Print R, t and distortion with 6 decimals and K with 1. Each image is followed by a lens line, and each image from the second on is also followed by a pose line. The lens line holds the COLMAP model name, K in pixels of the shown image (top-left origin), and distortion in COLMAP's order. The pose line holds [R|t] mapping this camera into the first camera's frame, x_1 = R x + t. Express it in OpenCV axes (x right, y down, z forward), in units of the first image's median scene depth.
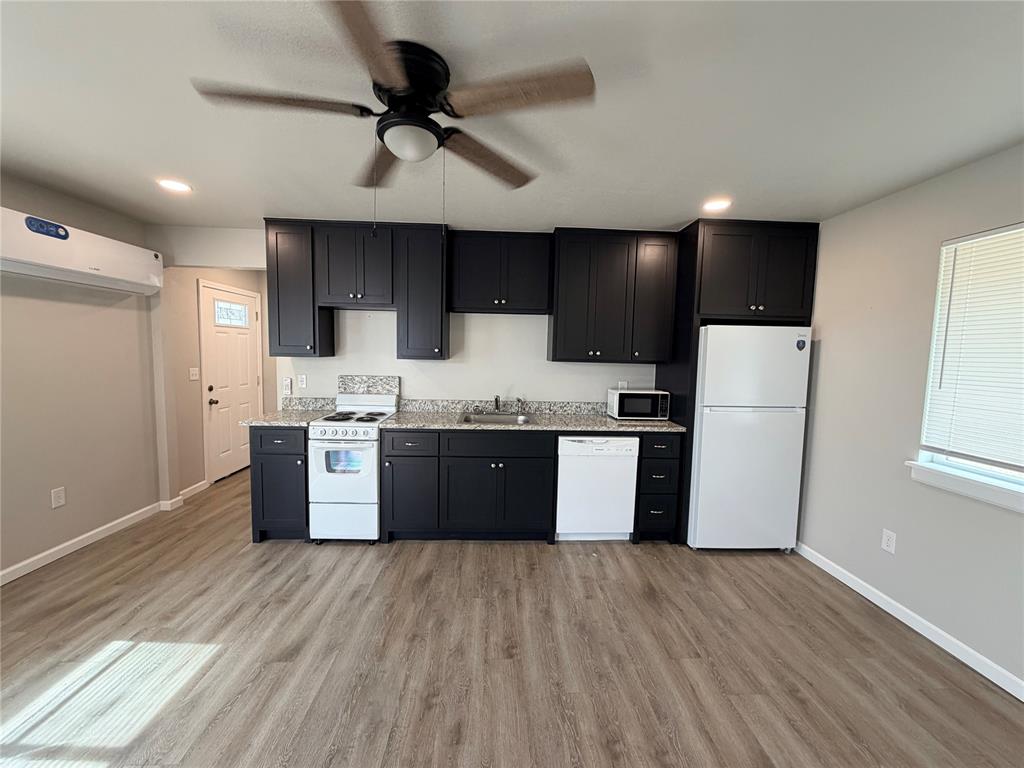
lens RADIAL K [[406.5, 0, 510.0], [0, 406.5, 384.8], [0, 0, 1]] dist [0.000001, 0.000434]
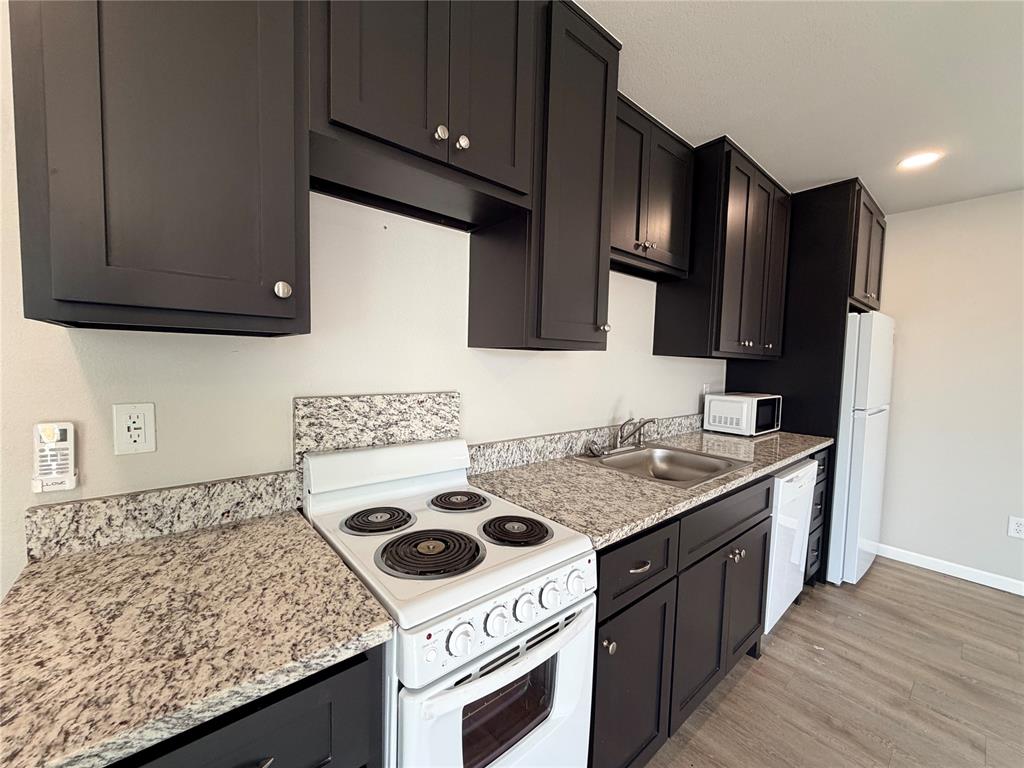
lens RADIAL K [[406.5, 0, 510.0], [0, 406.5, 384.8], [0, 0, 1]] dist [0.000001, 0.000434]
pose [[0.789828, -0.037862, 0.612159, -0.562003], [0.042454, 0.999074, 0.007018, -0.032997], [-0.611858, 0.020446, 0.790704, 0.761395]]
